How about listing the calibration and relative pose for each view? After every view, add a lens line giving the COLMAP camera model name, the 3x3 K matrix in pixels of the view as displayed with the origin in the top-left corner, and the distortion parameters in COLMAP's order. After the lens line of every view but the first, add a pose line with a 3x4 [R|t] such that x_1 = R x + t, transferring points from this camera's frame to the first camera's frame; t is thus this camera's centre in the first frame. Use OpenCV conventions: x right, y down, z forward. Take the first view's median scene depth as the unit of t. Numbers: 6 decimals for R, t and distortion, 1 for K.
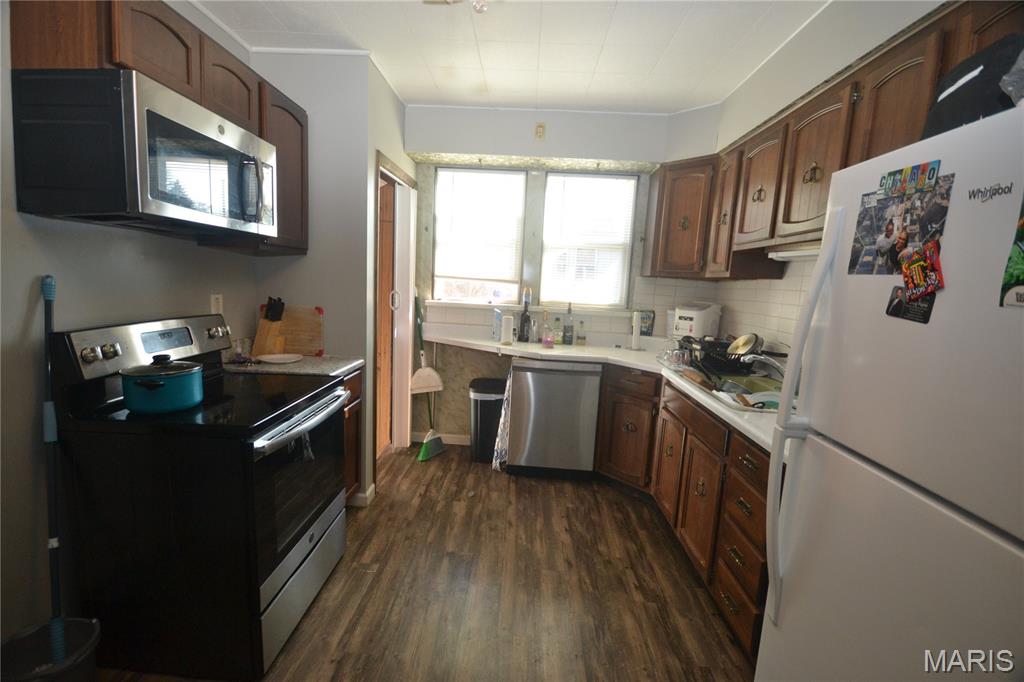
lens RADIAL K [[458.7, 0, 505.1], [0, 458.7, 347.3], [0, 0, 1]] dist [0.000144, 0.000770]
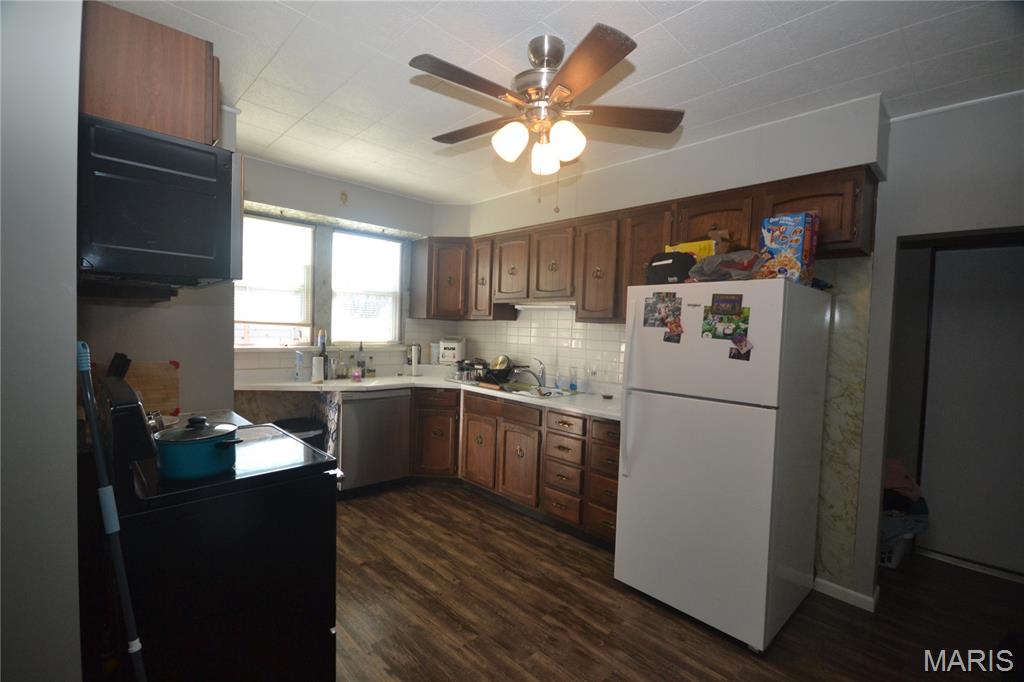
lens RADIAL K [[458.7, 0, 505.1], [0, 458.7, 347.3], [0, 0, 1]] dist [0.000144, 0.000770]
pose [[0.691018, -0.060679, 0.720286, -0.595083], [0.109451, 0.993764, -0.021286, -0.024098], [-0.714503, 0.093545, 0.693350, -0.090522]]
